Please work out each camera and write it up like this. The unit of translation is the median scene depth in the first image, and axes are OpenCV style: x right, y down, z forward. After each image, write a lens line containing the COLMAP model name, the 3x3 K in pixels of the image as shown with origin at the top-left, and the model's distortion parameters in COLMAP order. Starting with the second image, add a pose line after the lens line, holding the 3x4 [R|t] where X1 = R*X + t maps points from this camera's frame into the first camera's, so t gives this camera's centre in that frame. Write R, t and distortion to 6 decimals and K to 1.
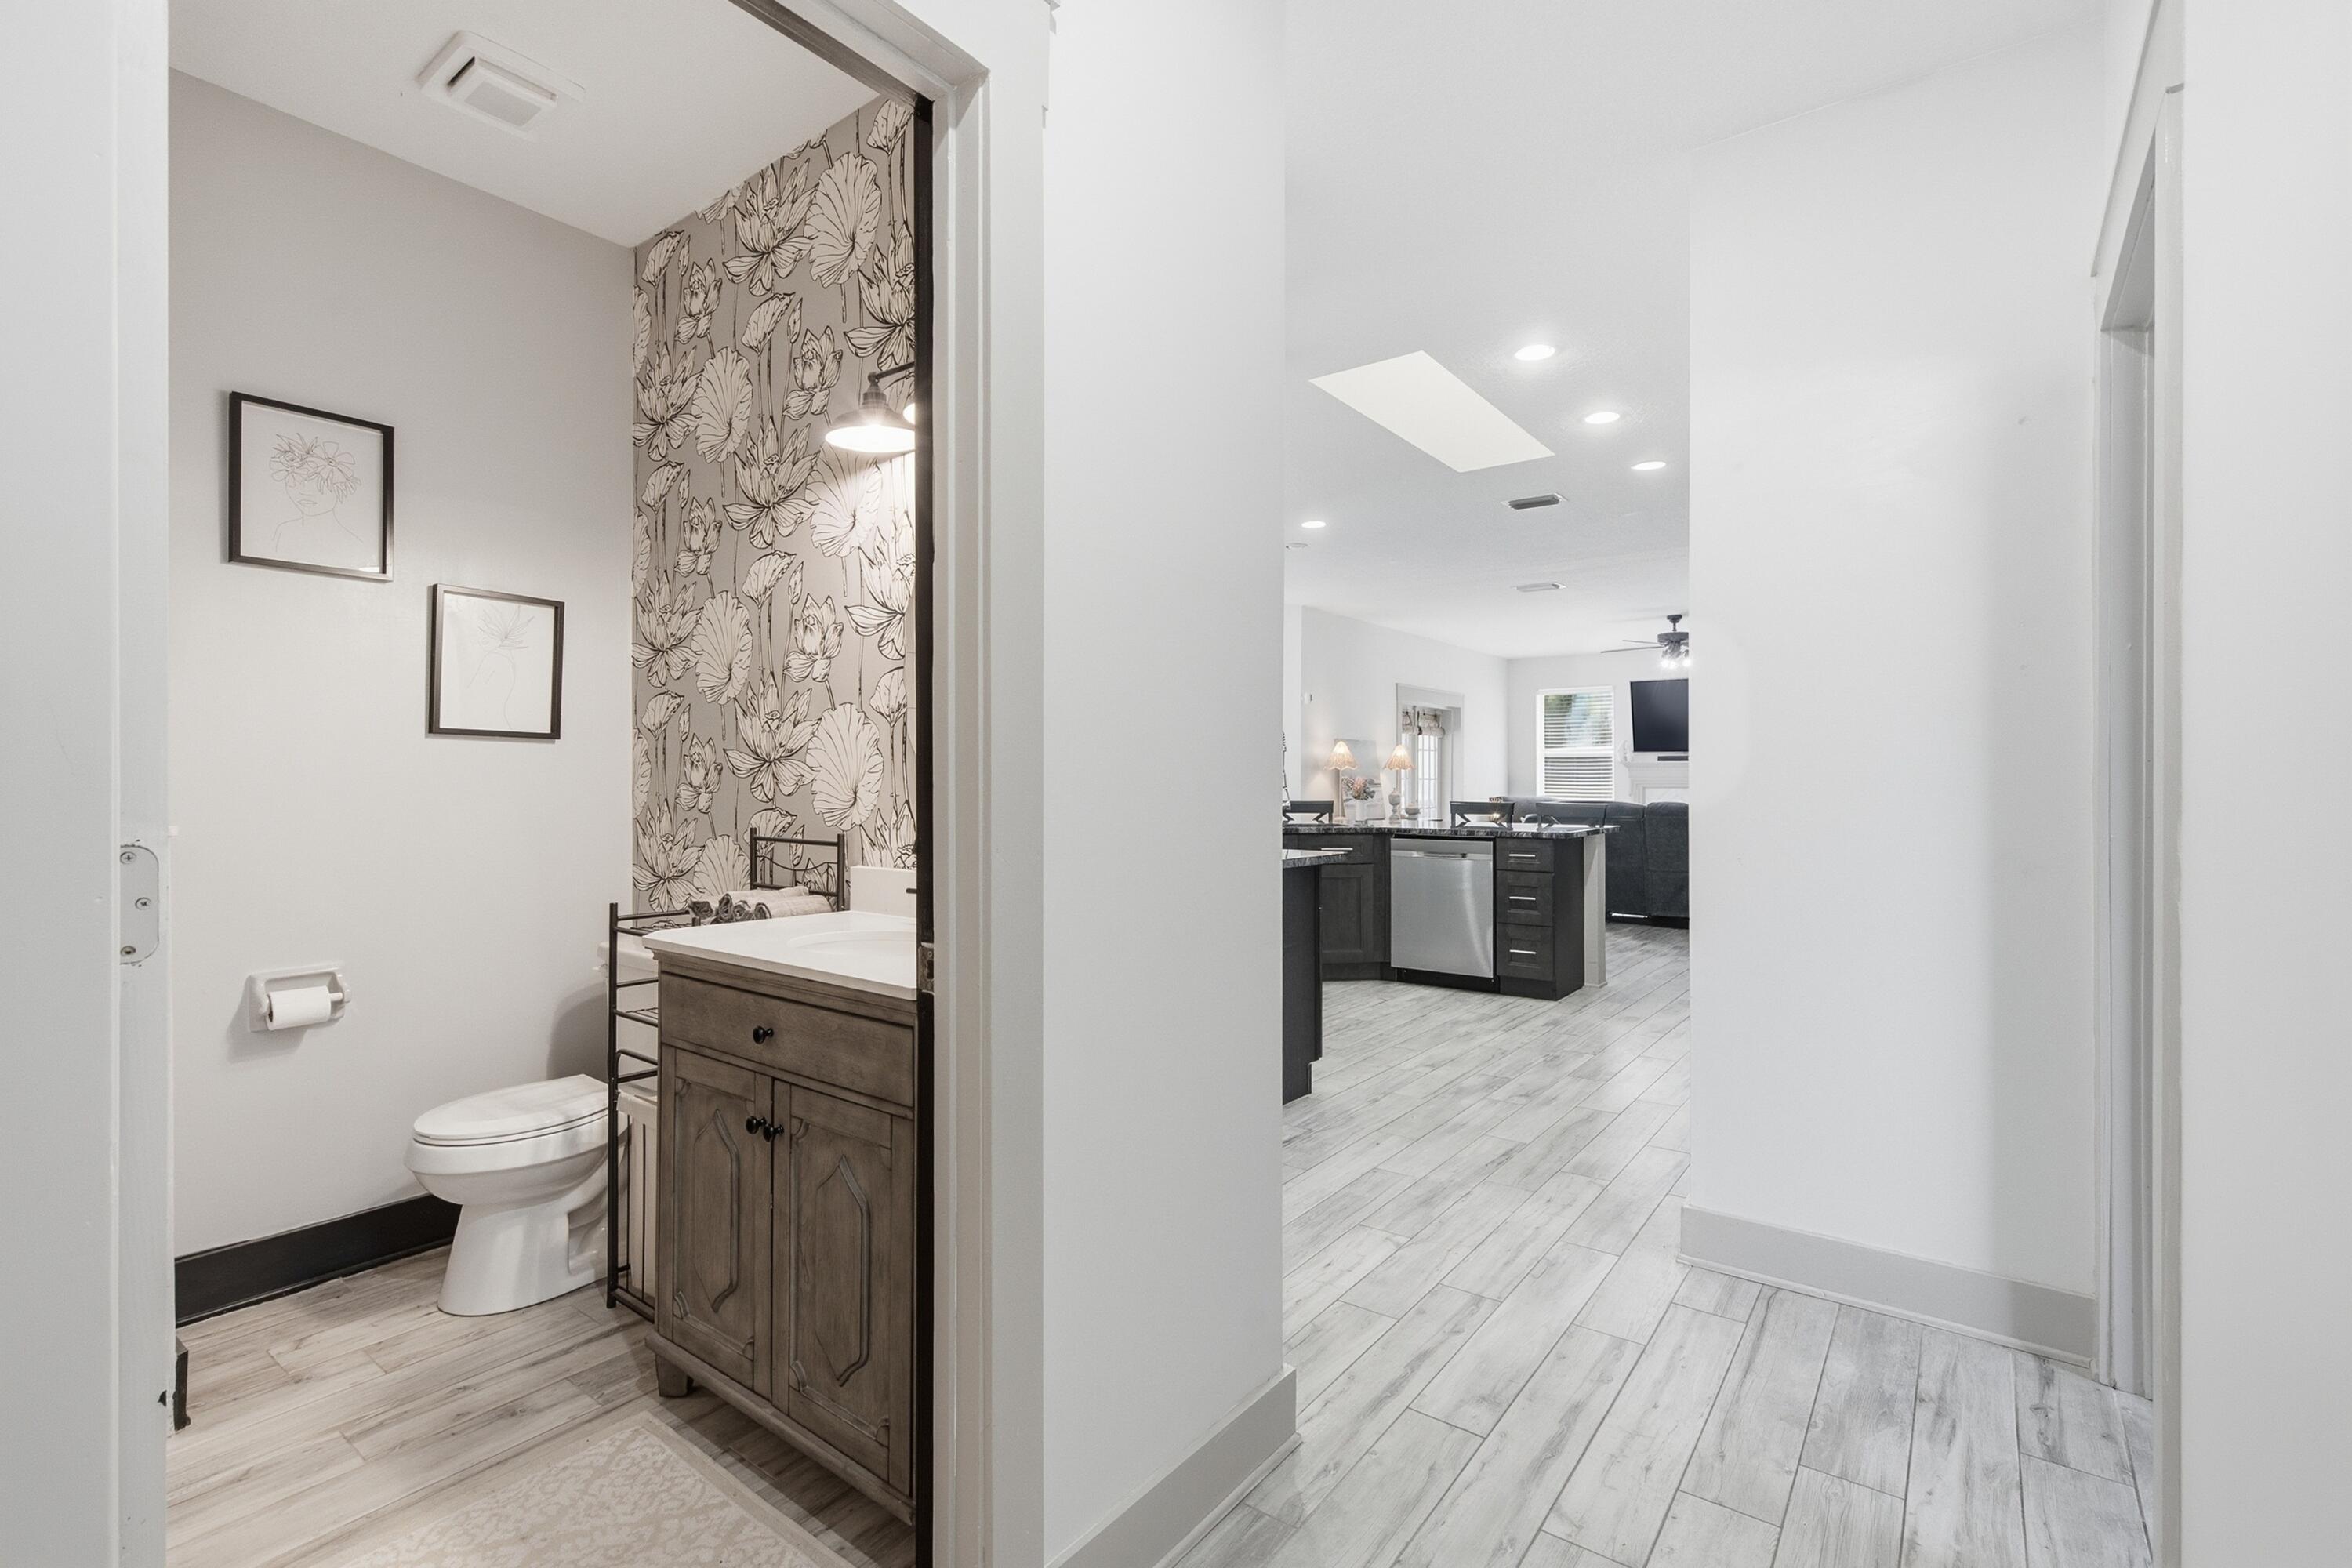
lens RADIAL K [[1062.3, 0, 1174.3], [0, 1062.3, 781.3], [0, 0, 1]] dist [0.003208, -0.000606]
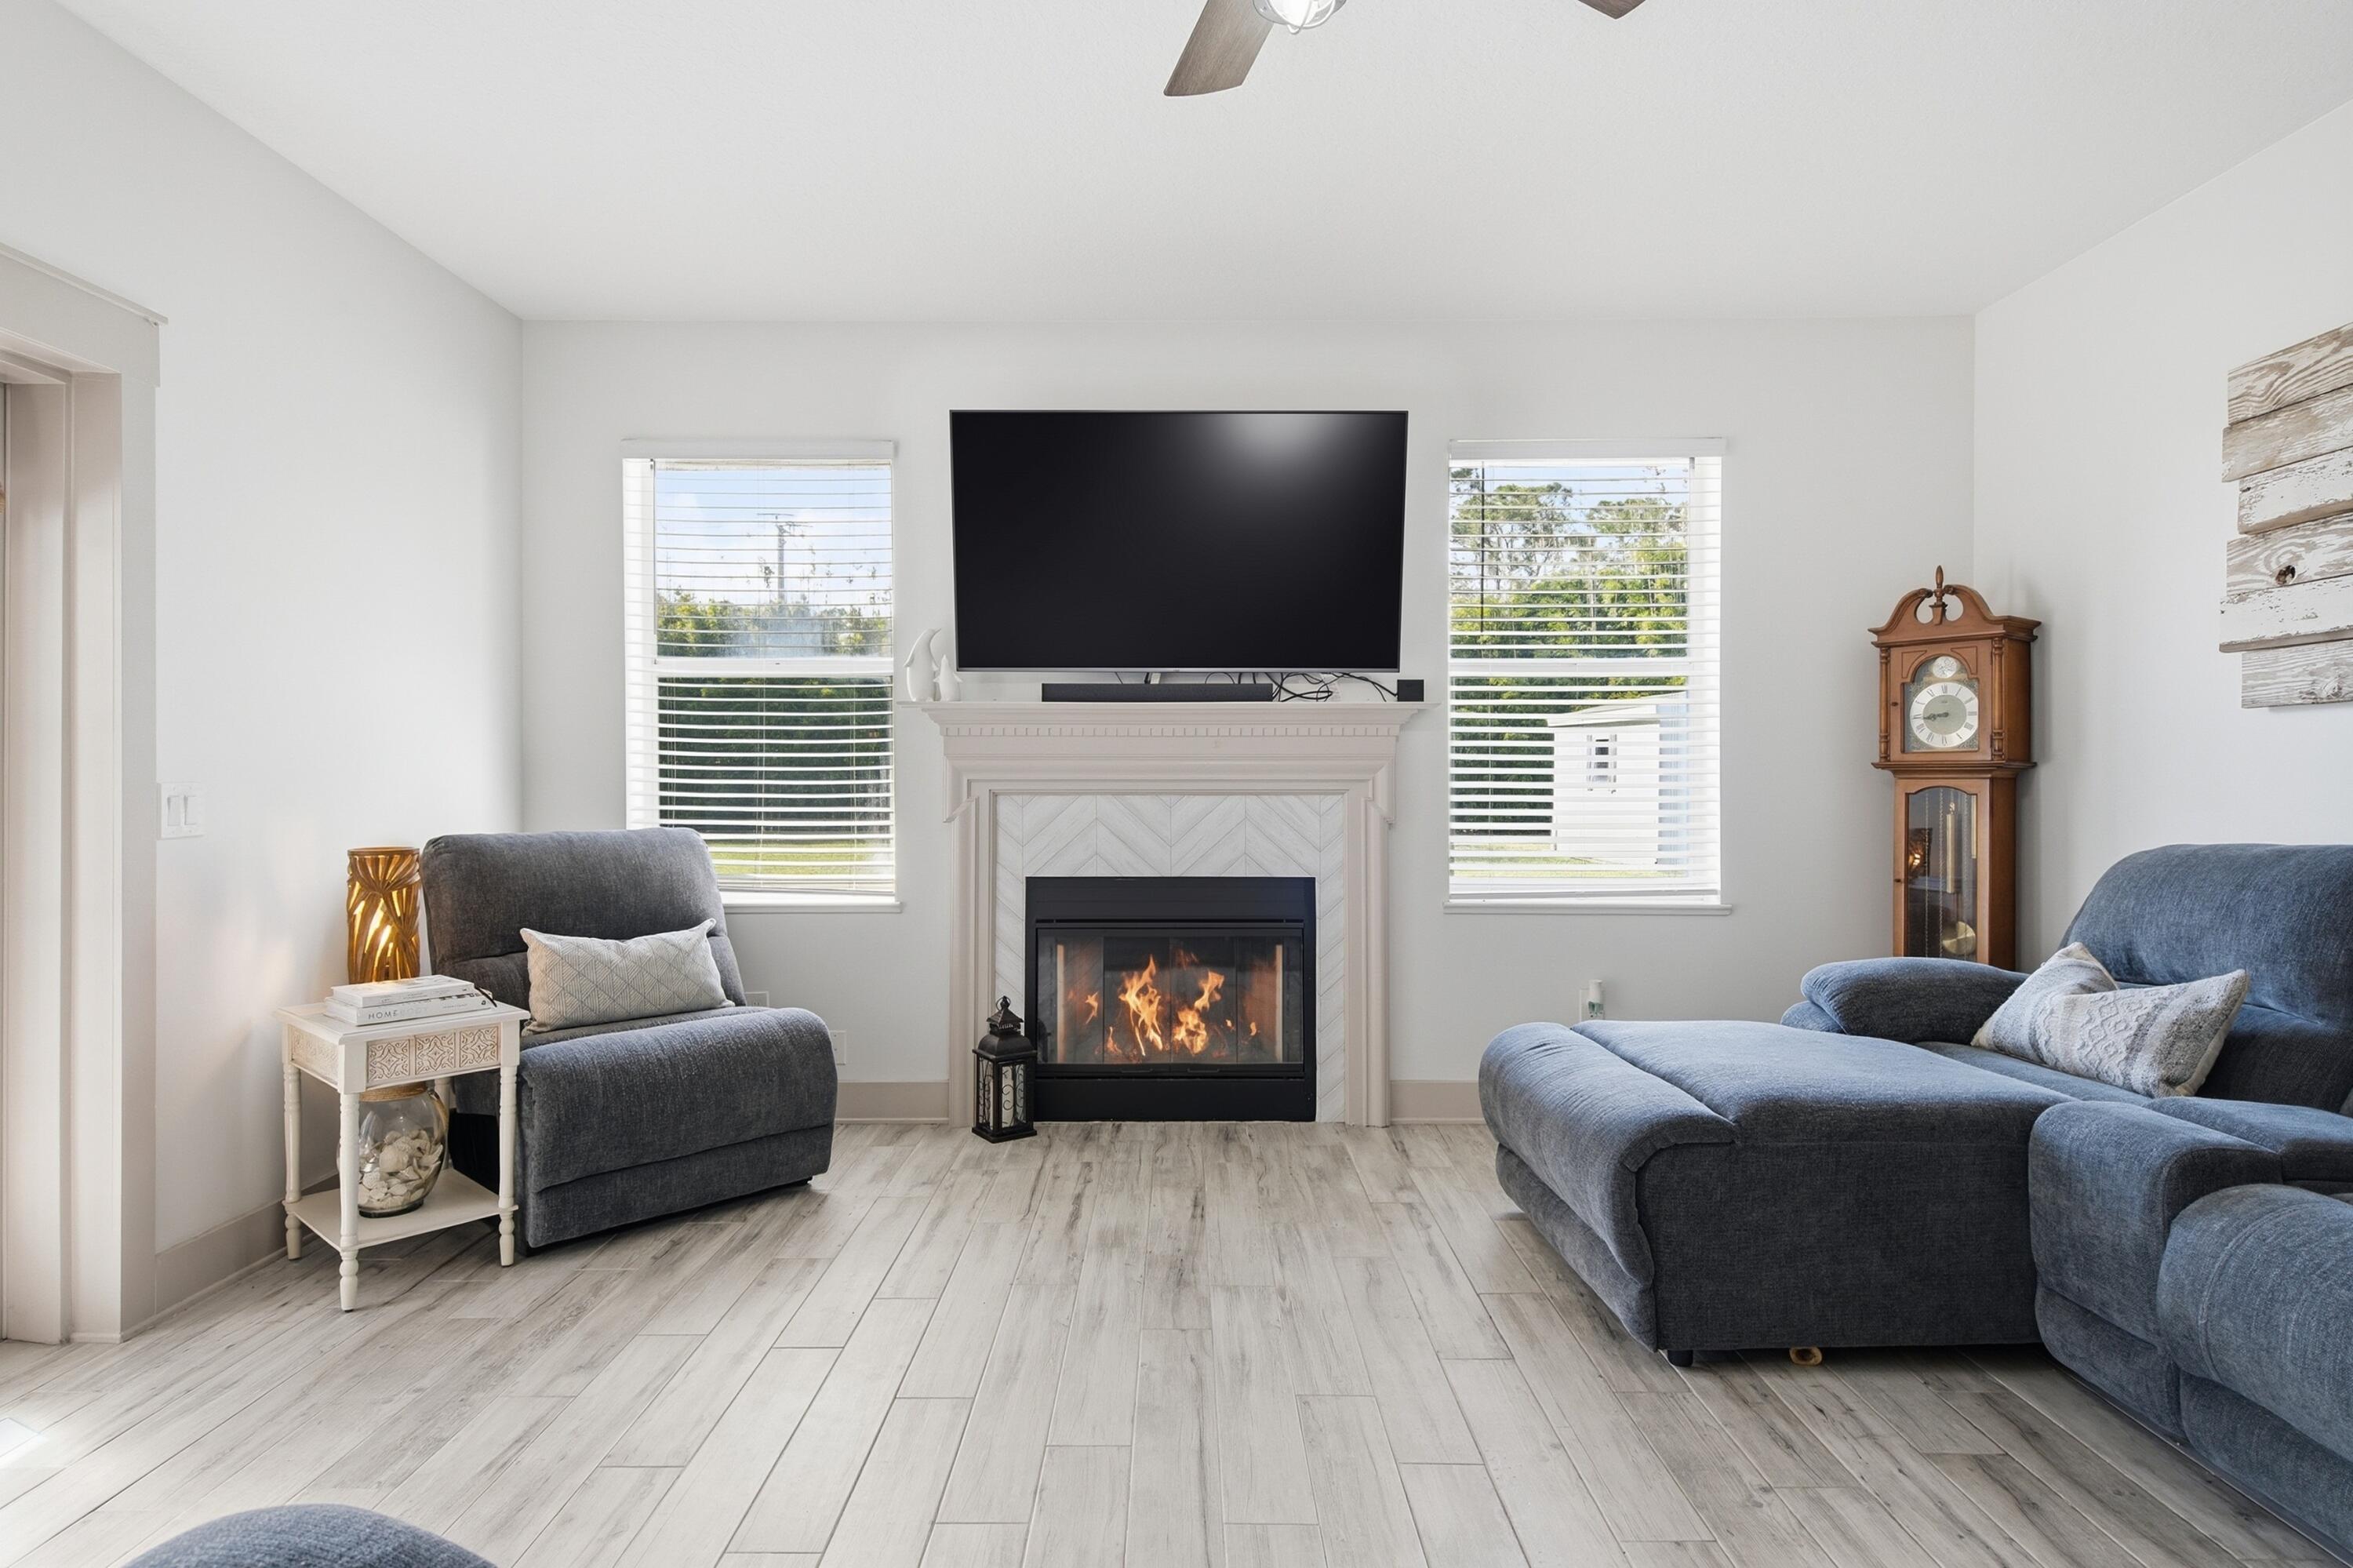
lens RADIAL K [[1218.1, 0, 1170.1], [0, 1218.1, 773.7], [0, 0, 1]] dist [0.000959, -0.002276]
pose [[0.804093, -0.001370, 0.594502, 0.376015], [0.000519, 0.999999, 0.001602, 0.000350], [-0.594503, -0.000980, 0.804093, 0.937046]]
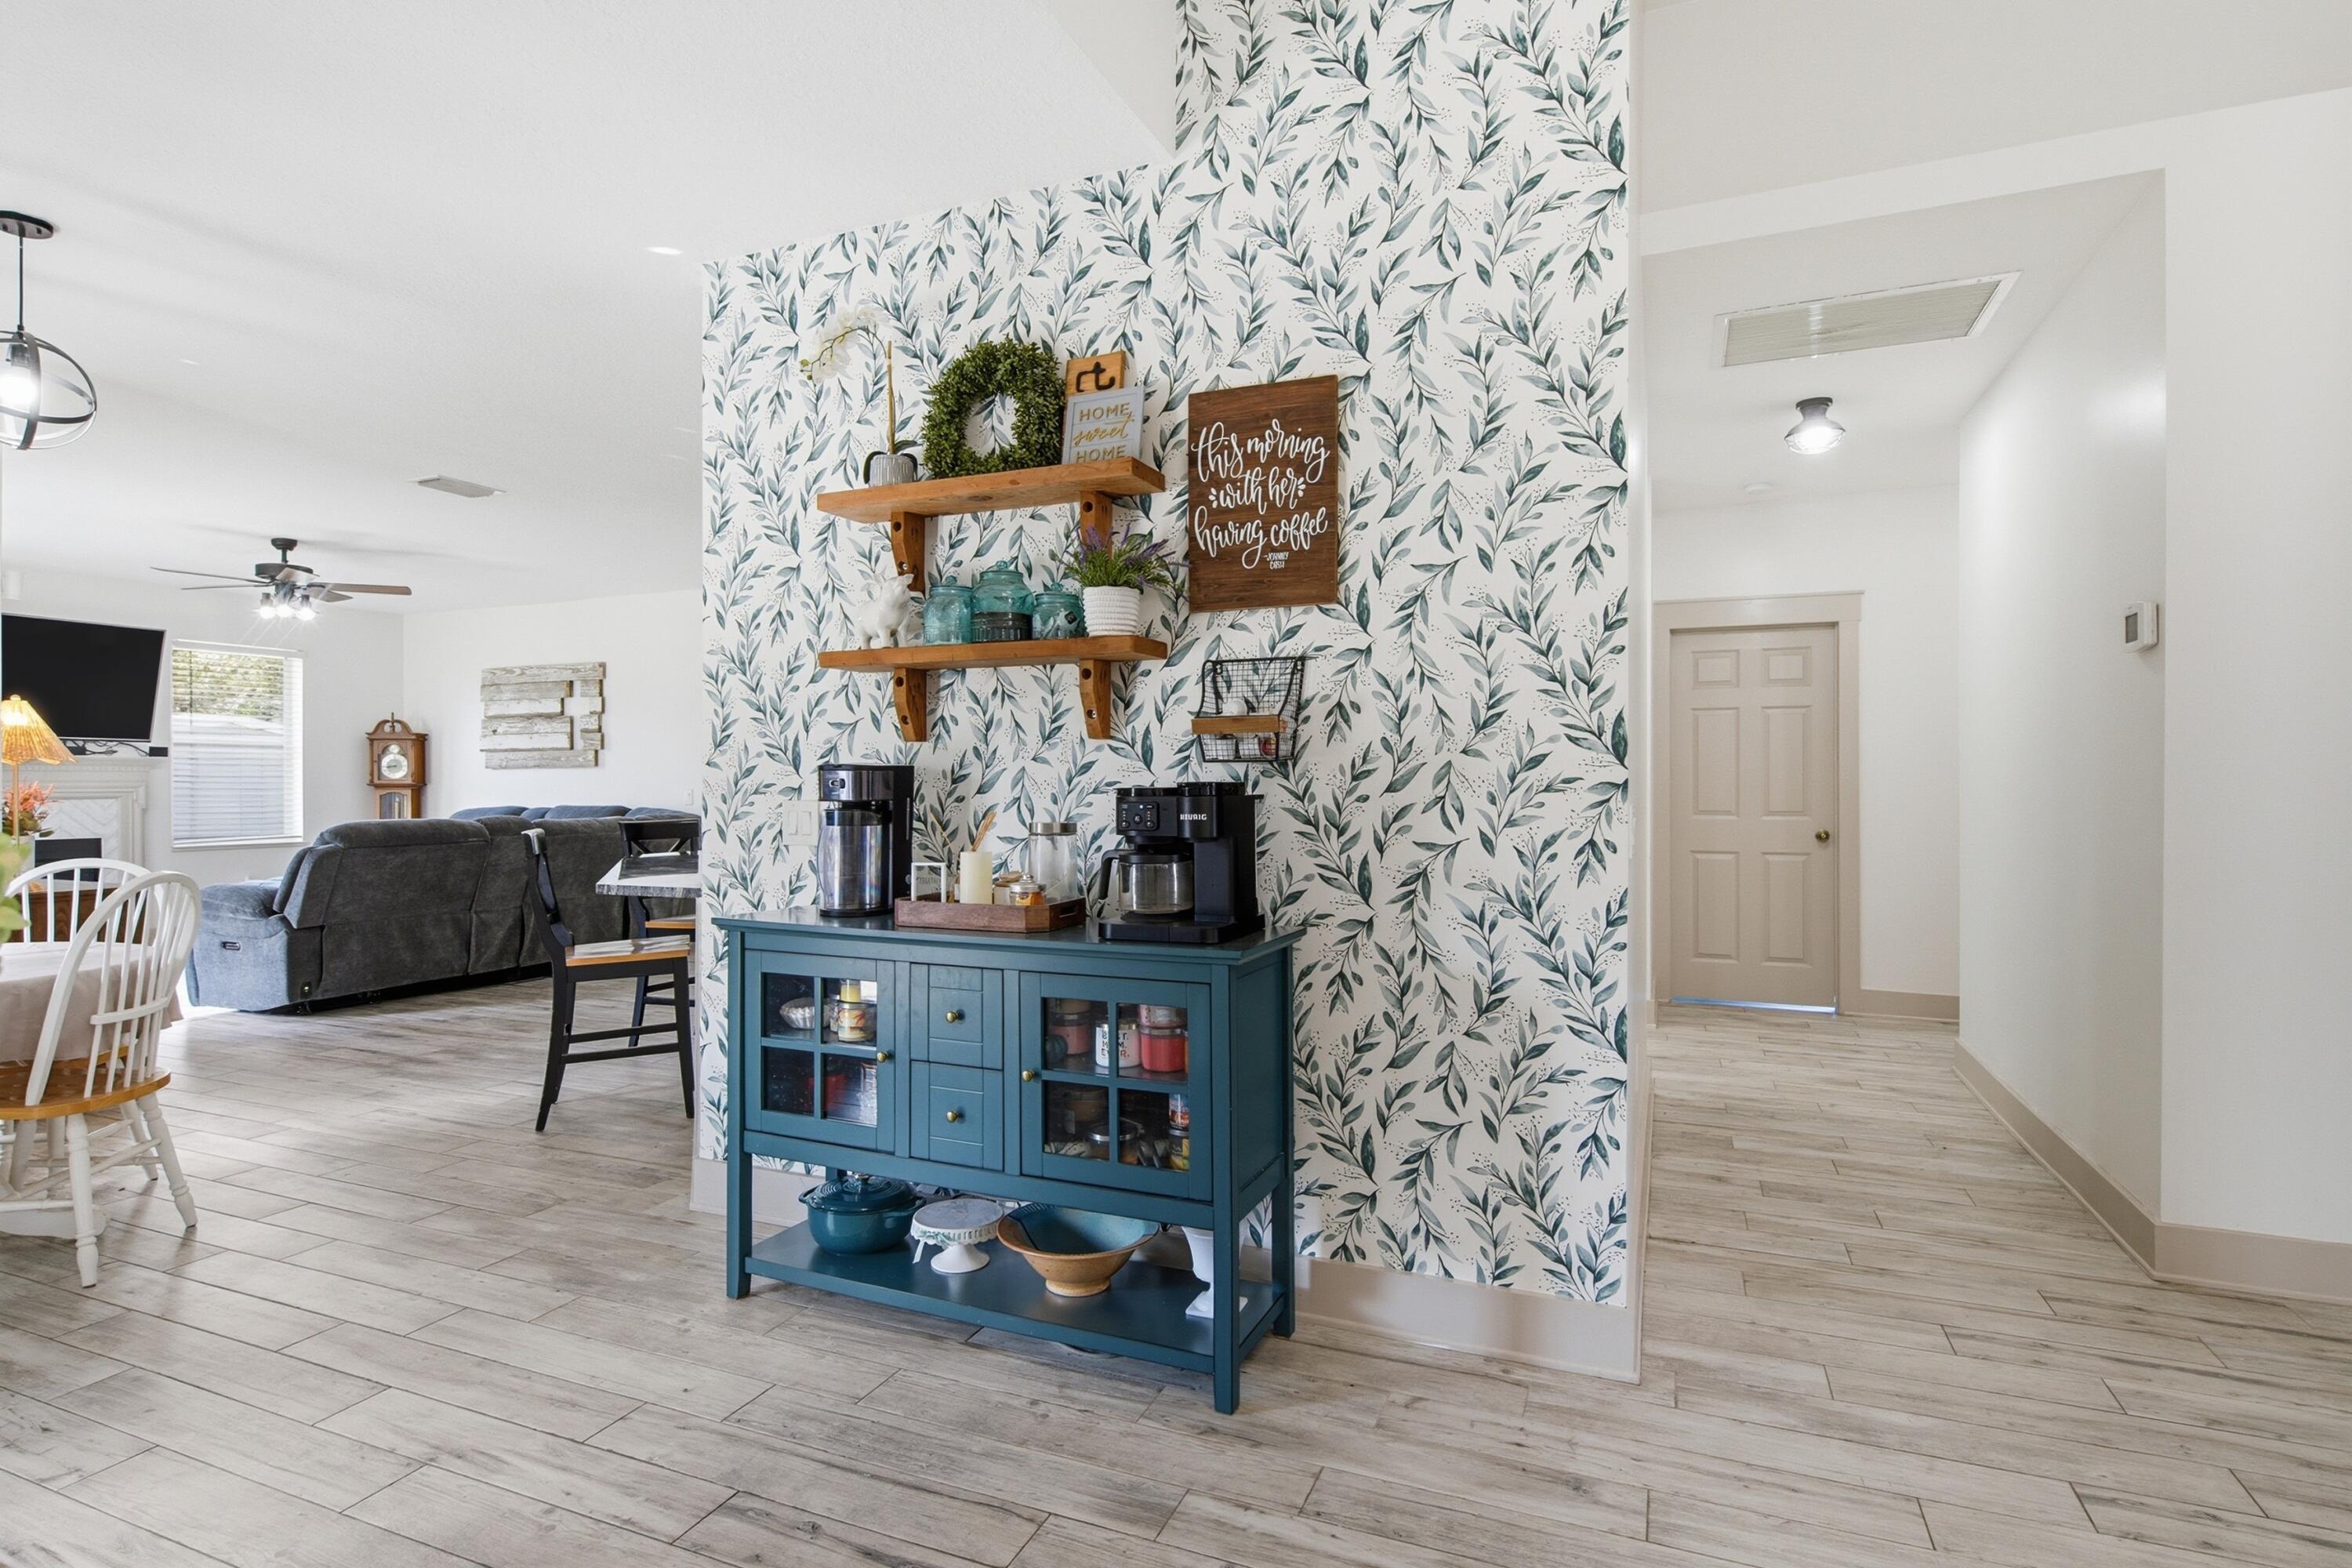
lens RADIAL K [[1195.3, 0, 1176.0], [0, 1195.3, 784.0], [0, 0, 1]] dist [0.003149, 0.000289]
pose [[-0.250876, -0.001964, 0.968017, -0.424673], [0.001468, 0.999996, 0.002409, -0.003842], [-0.968018, 0.002025, -0.250872, 0.689441]]
